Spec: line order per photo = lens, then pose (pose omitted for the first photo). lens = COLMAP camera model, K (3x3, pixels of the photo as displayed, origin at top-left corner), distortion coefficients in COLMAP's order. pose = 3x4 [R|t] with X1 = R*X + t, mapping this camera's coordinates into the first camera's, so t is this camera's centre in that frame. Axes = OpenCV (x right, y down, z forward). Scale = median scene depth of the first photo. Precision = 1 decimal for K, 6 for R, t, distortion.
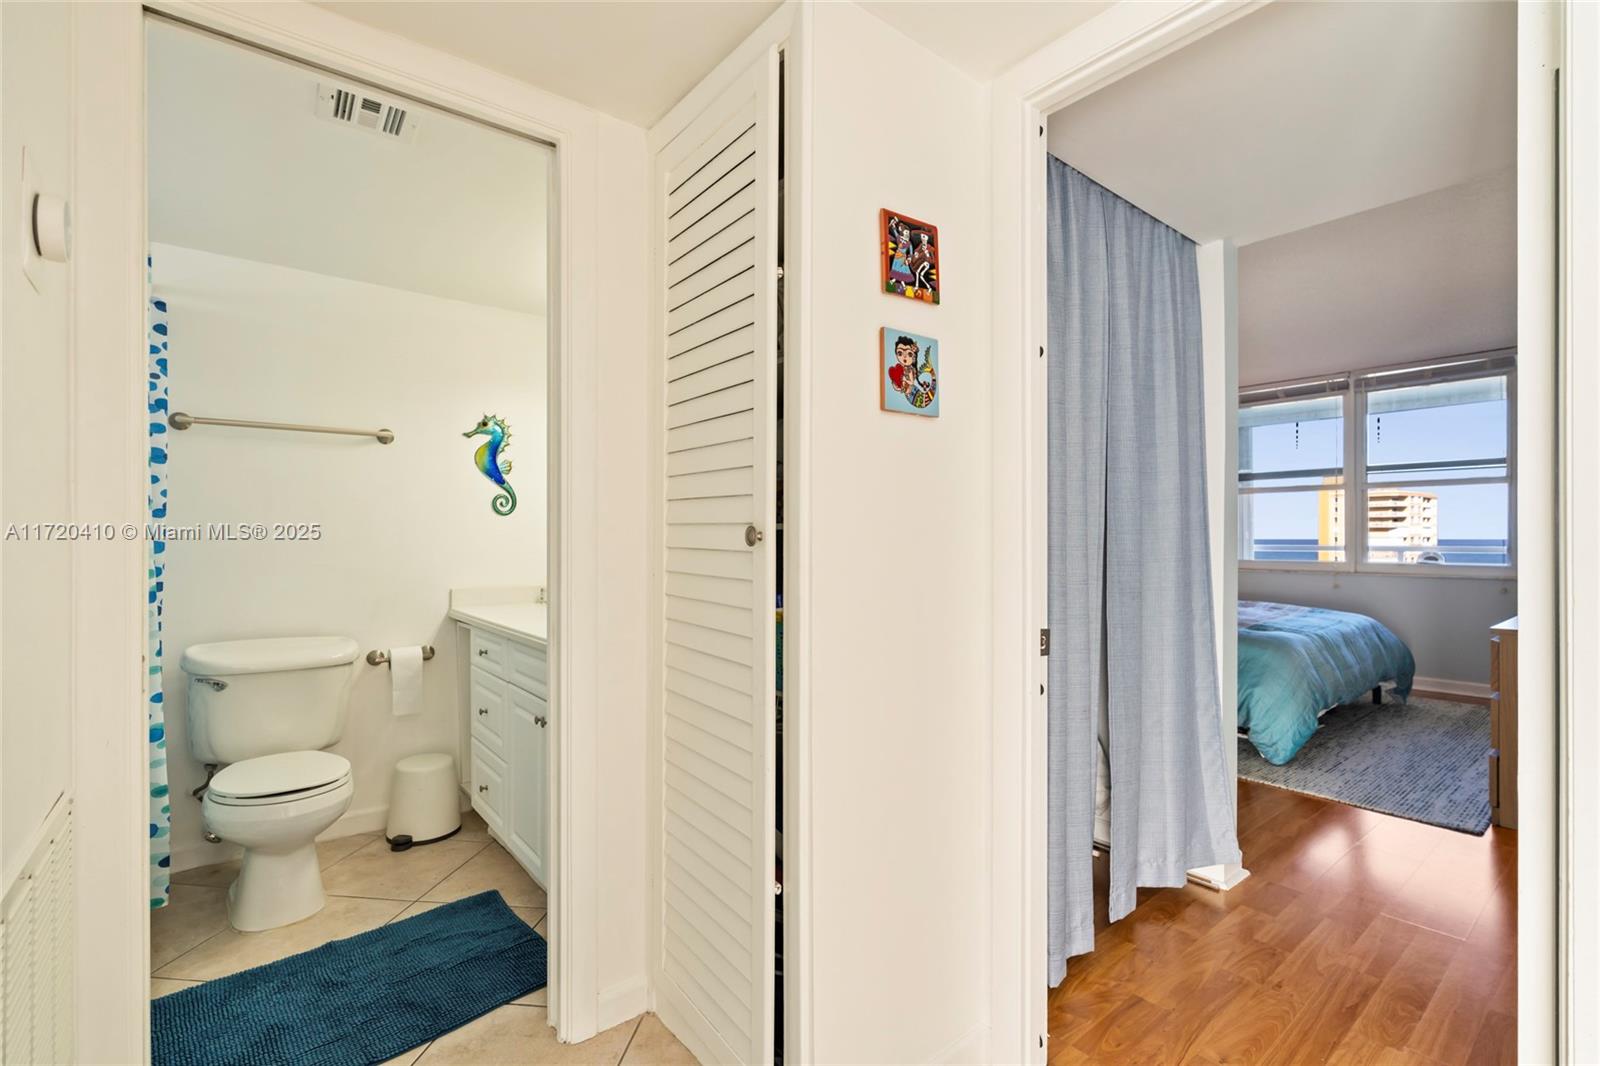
lens RADIAL K [[717.0, 0, 805.1], [0, 717.0, 534.6], [0, 0, 1]] dist [-0.002348, -0.000281]
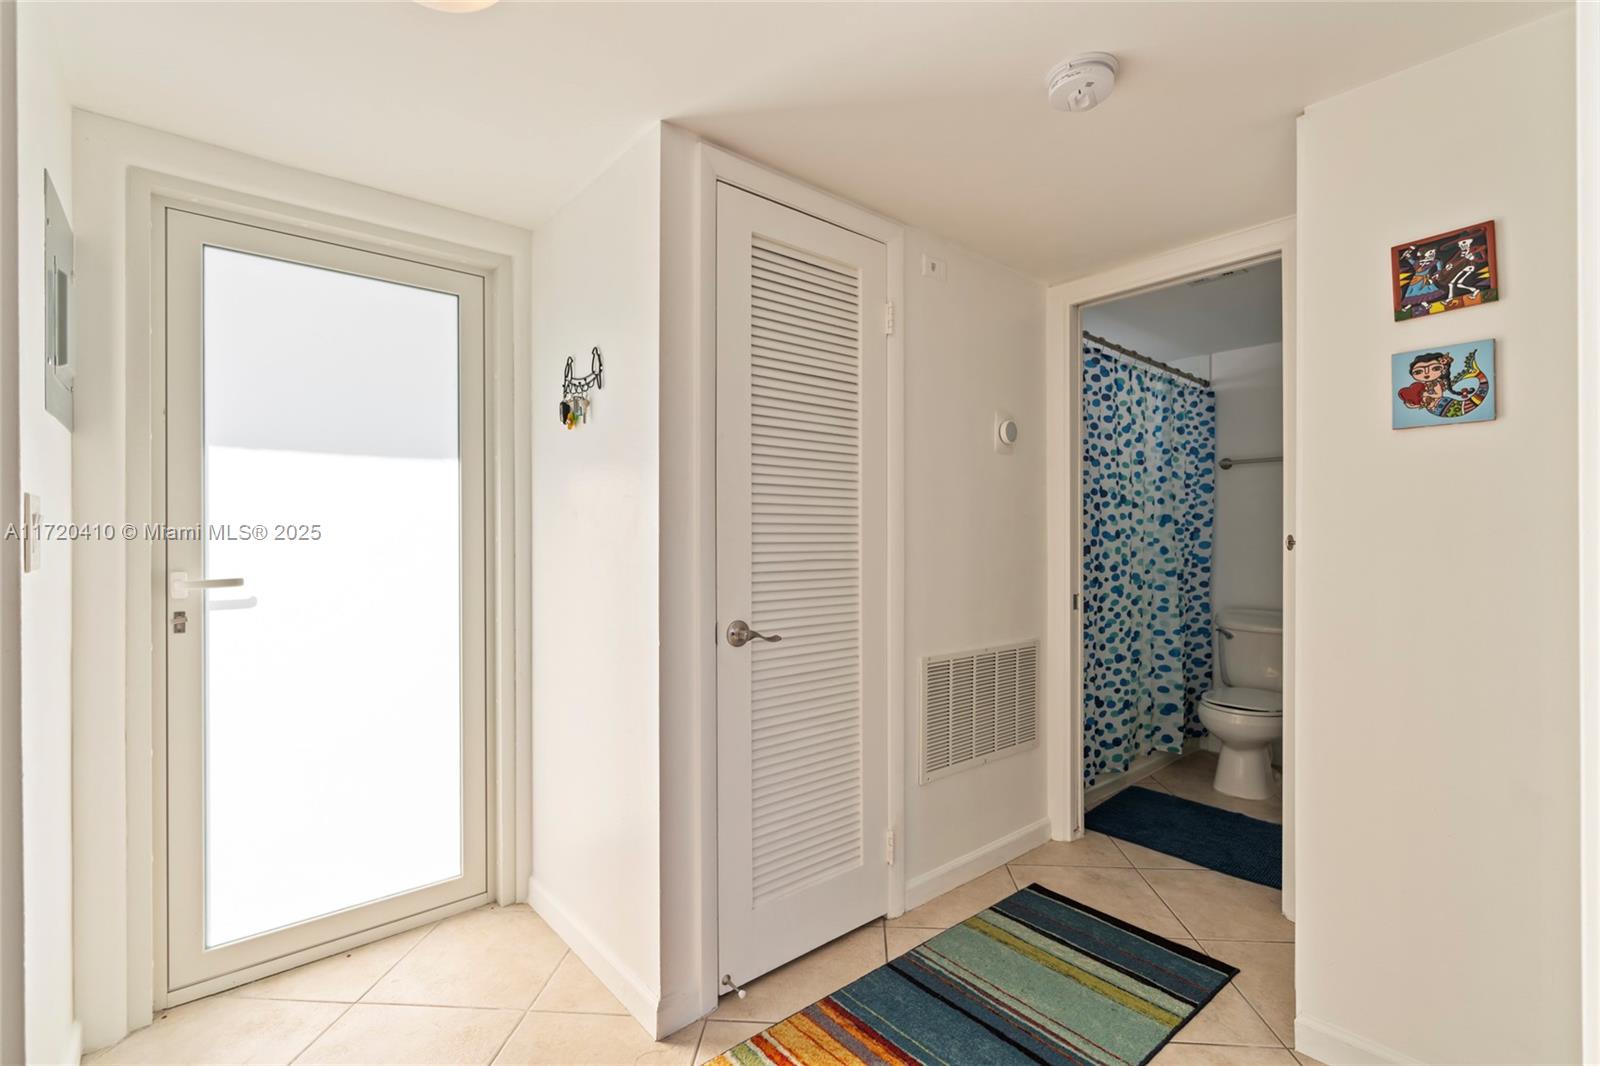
lens RADIAL K [[723.2, 0, 806.5], [0, 723.2, 531.1], [0, 0, 1]] dist [-0.003279, 0.001184]
pose [[0.036363, -0.001857, -0.999337, 0.687544], [-0.003180, 0.999993, -0.001974, -0.007543], [0.999334, 0.003250, 0.036357, 0.034848]]
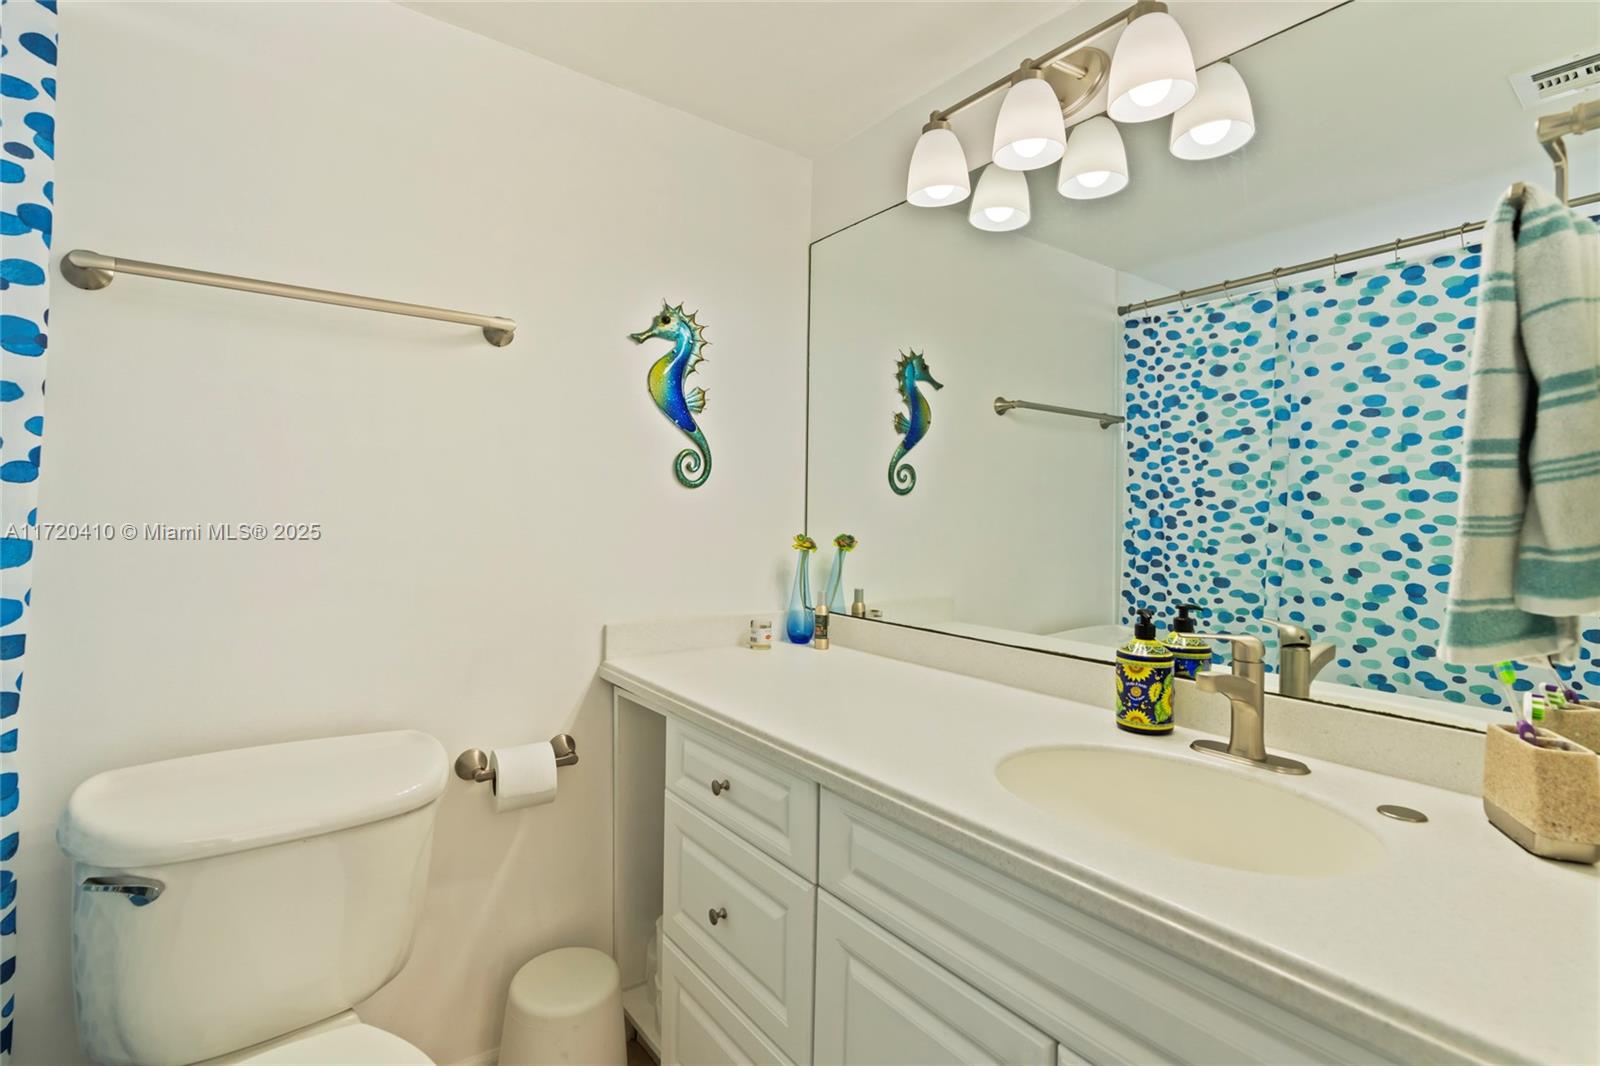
lens RADIAL K [[764.9, 0, 812.8], [0, 764.9, 498.9], [0, 0, 1]] dist [-0.001996, 0.000296]
pose [[0.999516, 0.022450, -0.021544, -0.417541], [-0.022645, 0.999704, -0.008861, -0.020115], [0.021339, 0.009344, 0.999729, 0.550985]]
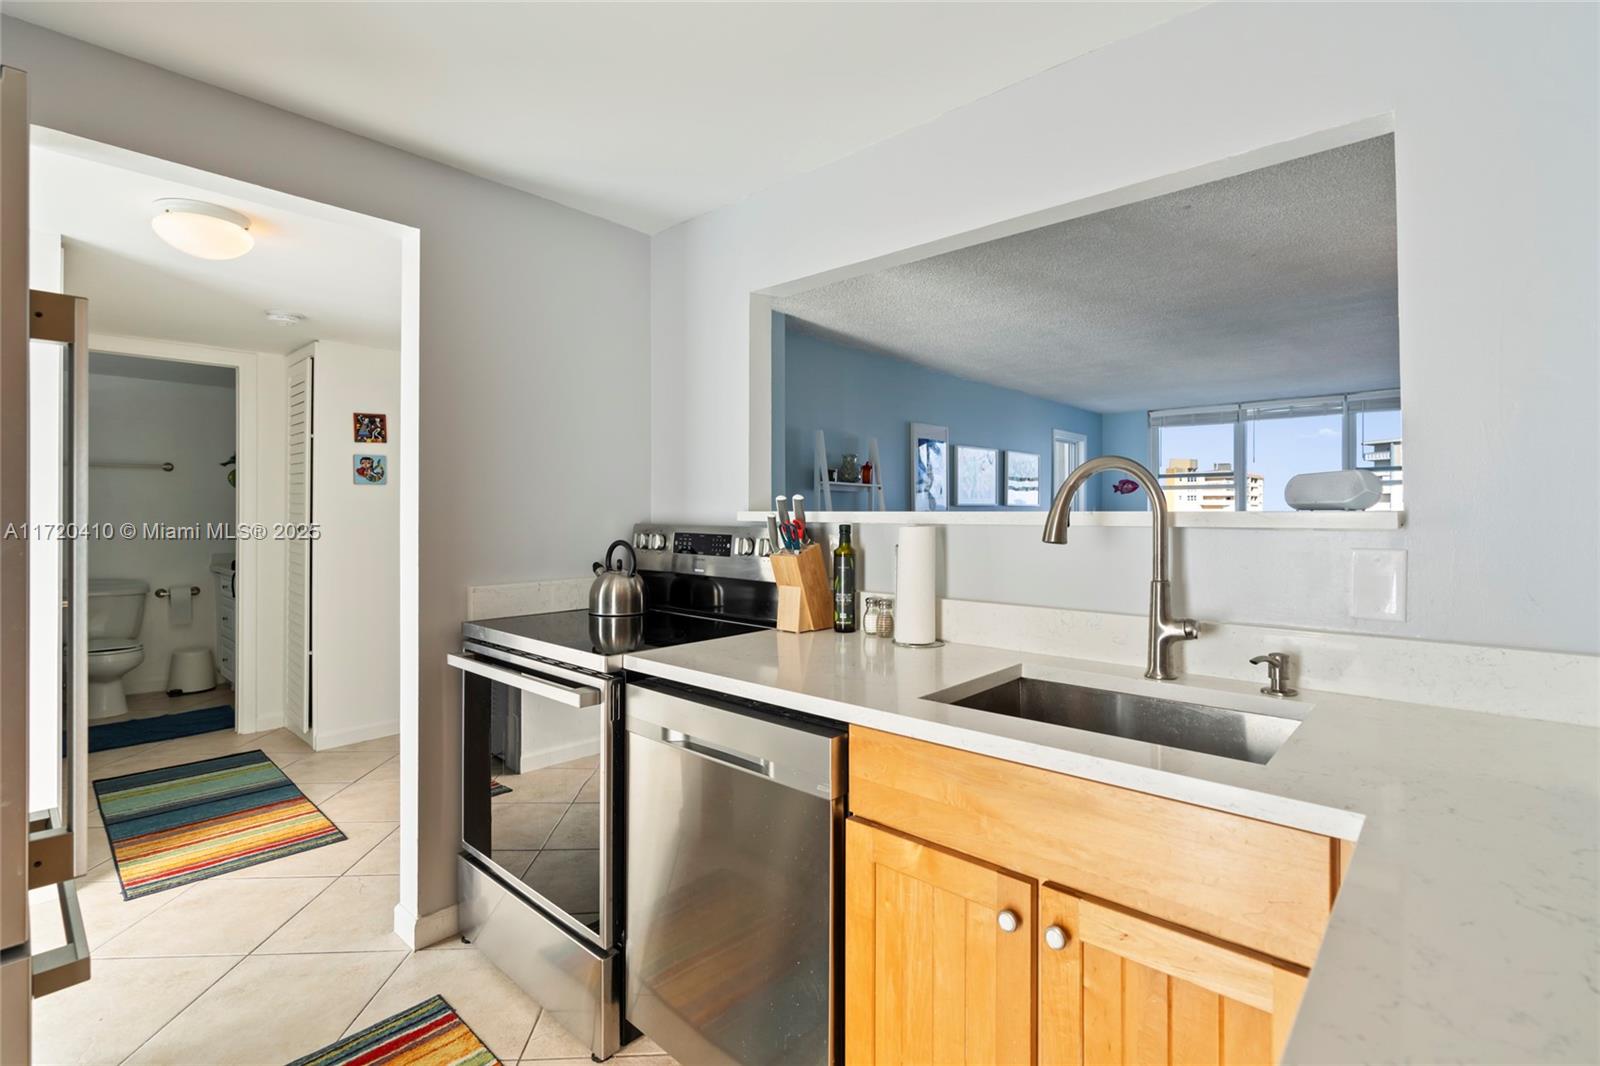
lens RADIAL K [[735.2, 0, 804.2], [0, 735.2, 508.1], [0, 0, 1]] dist [-0.001315, 0.000263]
pose [[0.987750, 0.002605, 0.156022, 0.820364], [-0.002128, 0.999993, -0.003221, -0.042364], [-0.156029, 0.002850, 0.987748, -1.244802]]
